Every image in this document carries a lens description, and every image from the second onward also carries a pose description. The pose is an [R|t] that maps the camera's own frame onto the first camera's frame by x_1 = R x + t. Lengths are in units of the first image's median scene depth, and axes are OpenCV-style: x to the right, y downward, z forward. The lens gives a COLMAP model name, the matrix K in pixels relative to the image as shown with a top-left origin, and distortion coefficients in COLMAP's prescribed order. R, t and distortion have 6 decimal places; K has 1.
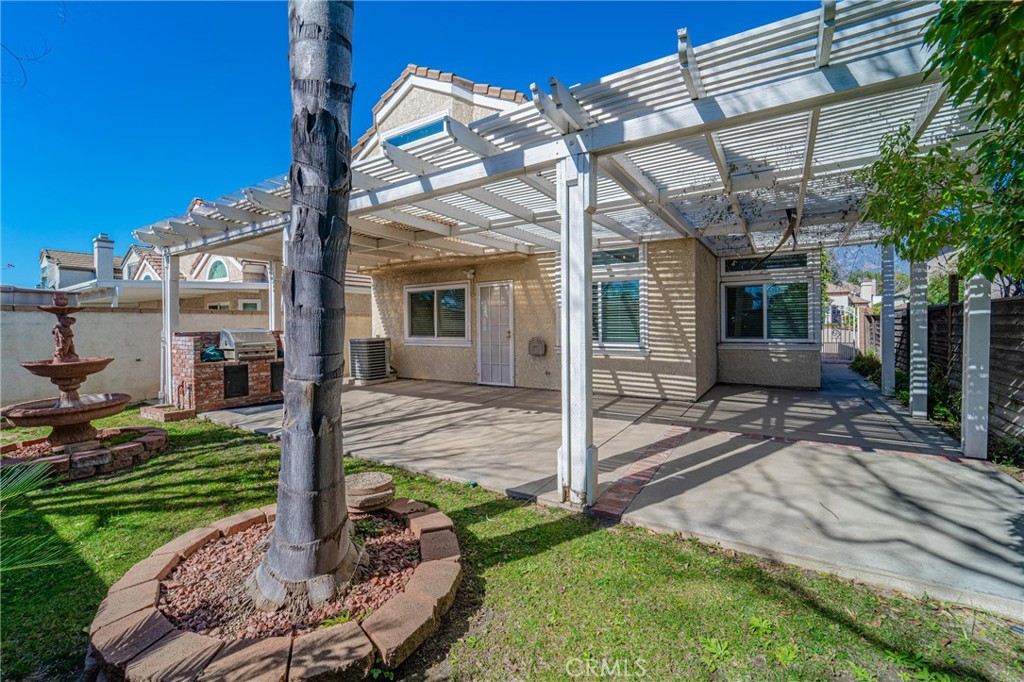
lens RADIAL K [[425.9, 0, 513.4], [0, 425.9, 335.2], [0, 0, 1]] dist [-0.021610, 0.000405]
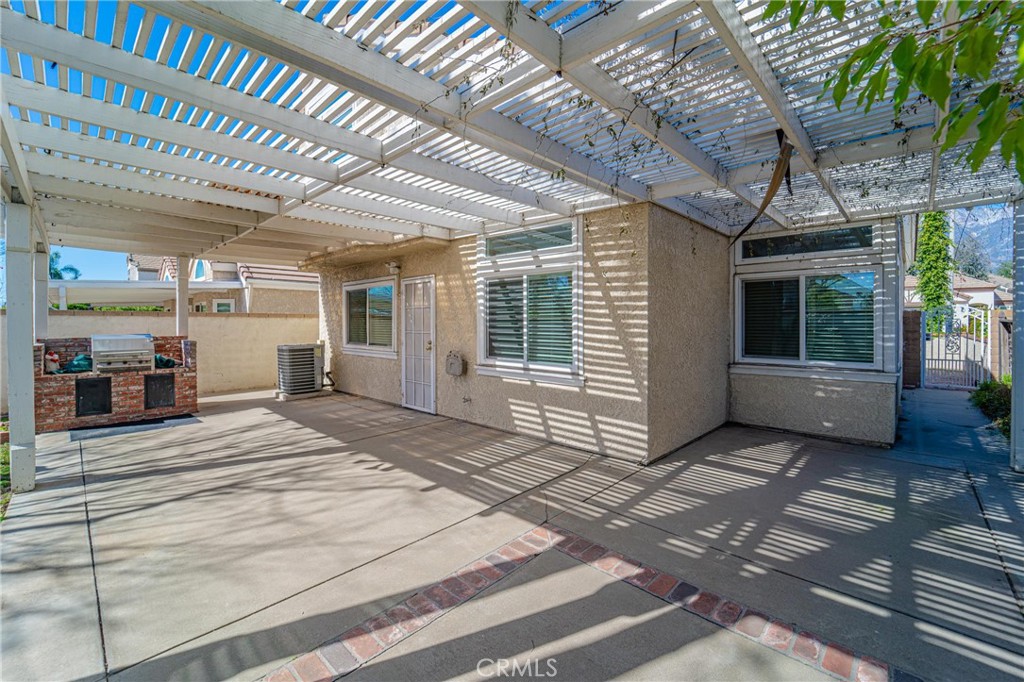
lens RADIAL K [[425.9, 0, 508.6], [0, 425.9, 331.0], [0, 0, 1]] dist [-0.021610, 0.000405]
pose [[0.980479, 0.013325, -0.196174, 0.312475], [-0.014058, 0.999898, -0.002343, -0.031991], [0.196123, 0.005055, 0.980566, 0.310412]]
